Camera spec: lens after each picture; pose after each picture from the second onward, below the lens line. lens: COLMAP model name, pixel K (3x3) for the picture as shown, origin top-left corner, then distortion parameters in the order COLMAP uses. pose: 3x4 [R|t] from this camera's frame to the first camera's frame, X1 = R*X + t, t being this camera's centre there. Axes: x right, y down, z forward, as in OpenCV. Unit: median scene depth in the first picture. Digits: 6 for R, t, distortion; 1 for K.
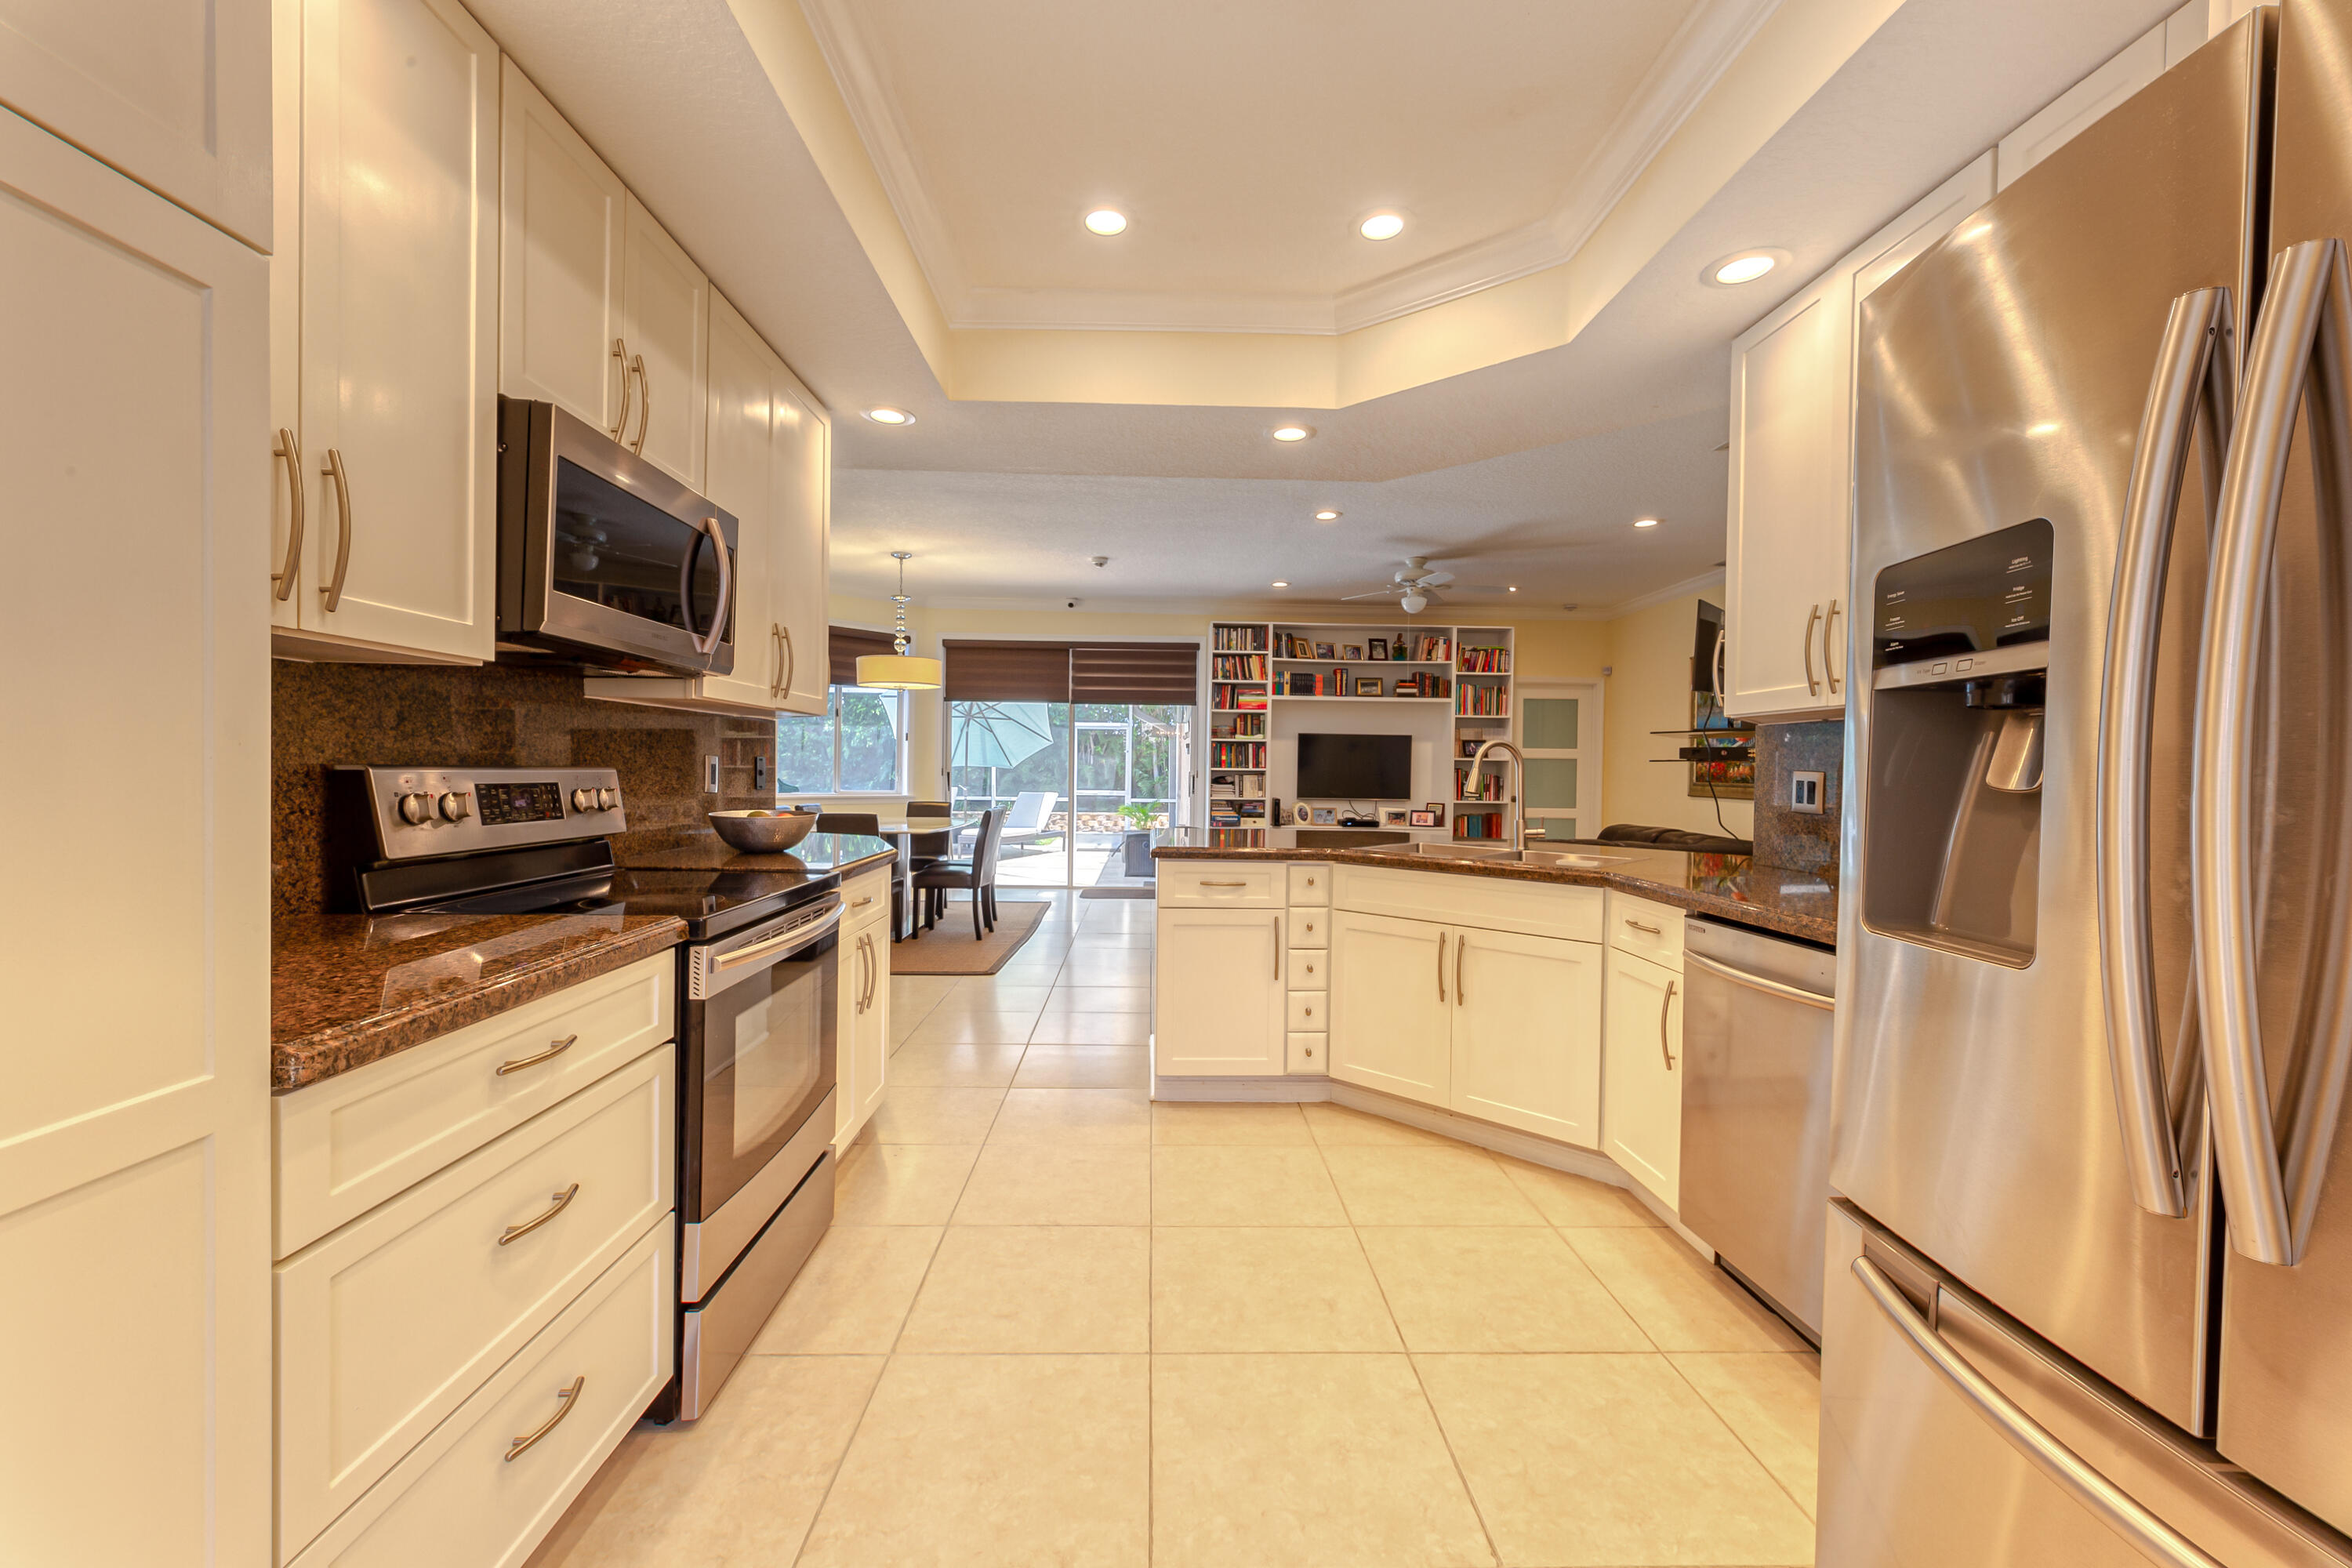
lens RADIAL K [[936.0, 0, 1175.8], [0, 936.0, 780.5], [0, 0, 1]] dist [0.008087, -0.000299]
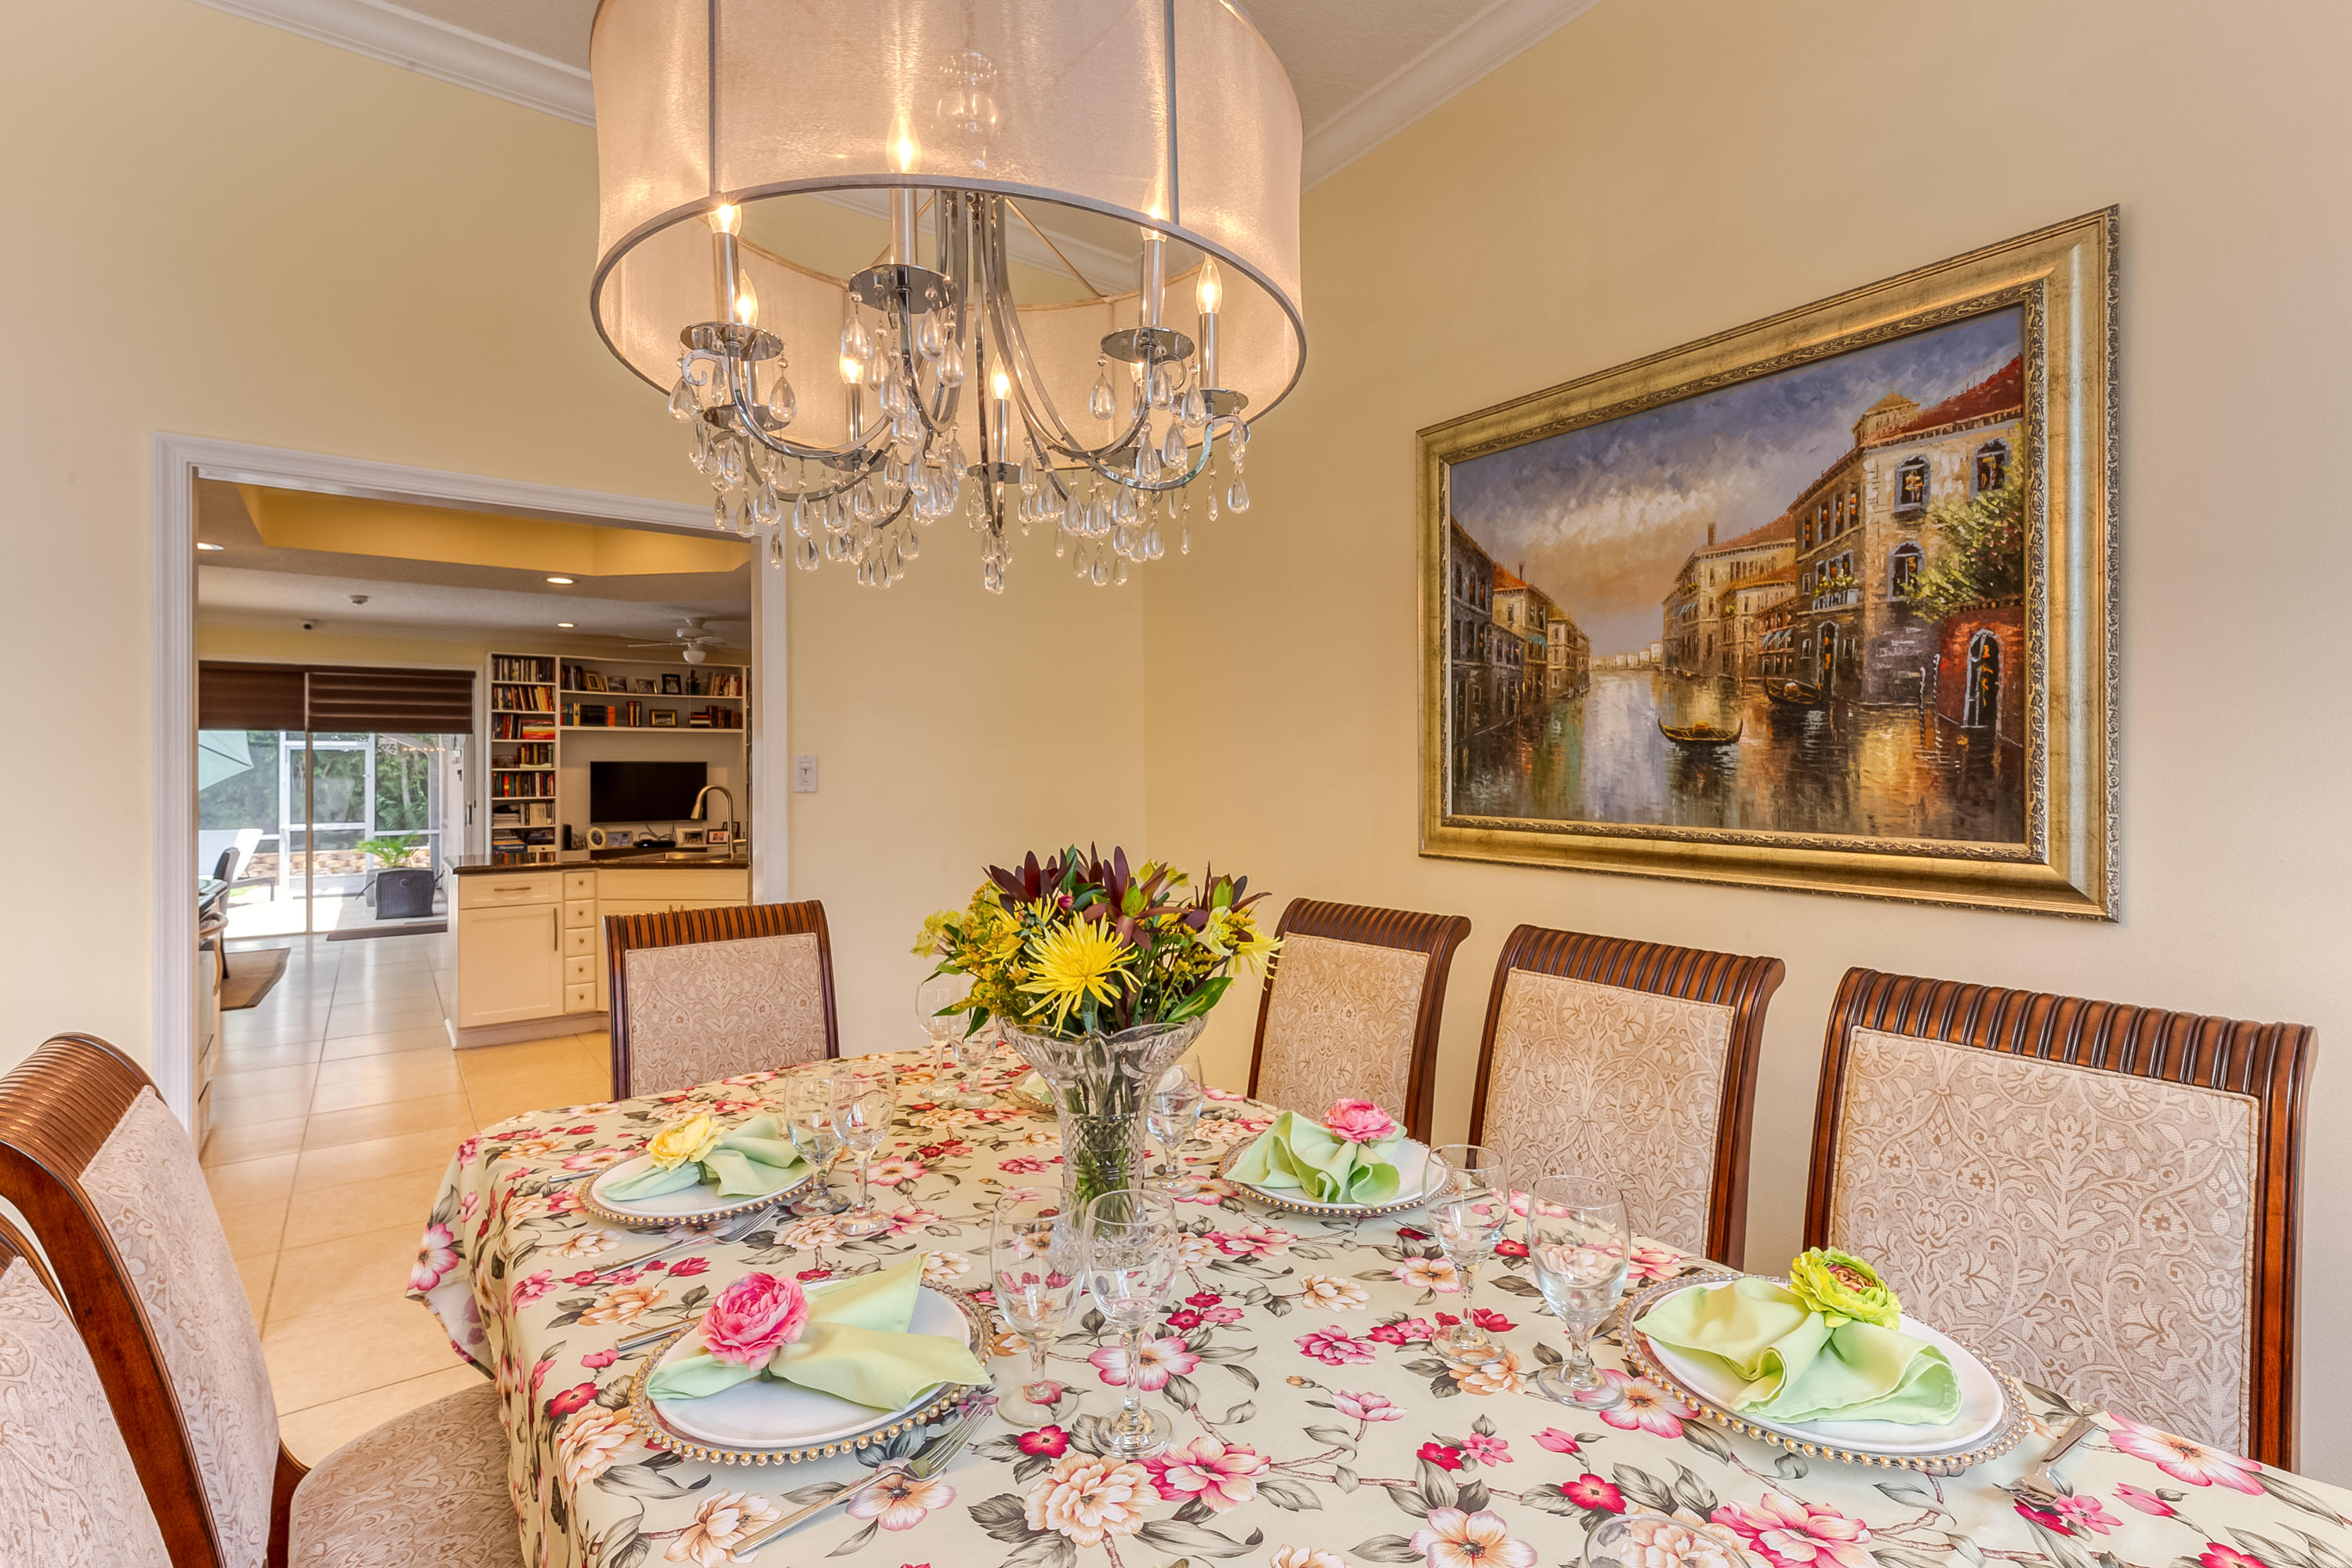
lens RADIAL K [[1071.3, 0, 1186.3], [0, 1071.3, 761.8], [0, 0, 1]] dist [0.002022, 0.000410]
pose [[0.813603, -0.014275, 0.581246, -0.024203], [0.029070, 0.999447, -0.016144, -0.011605], [-0.580694, 0.030032, 0.813568, -0.369955]]
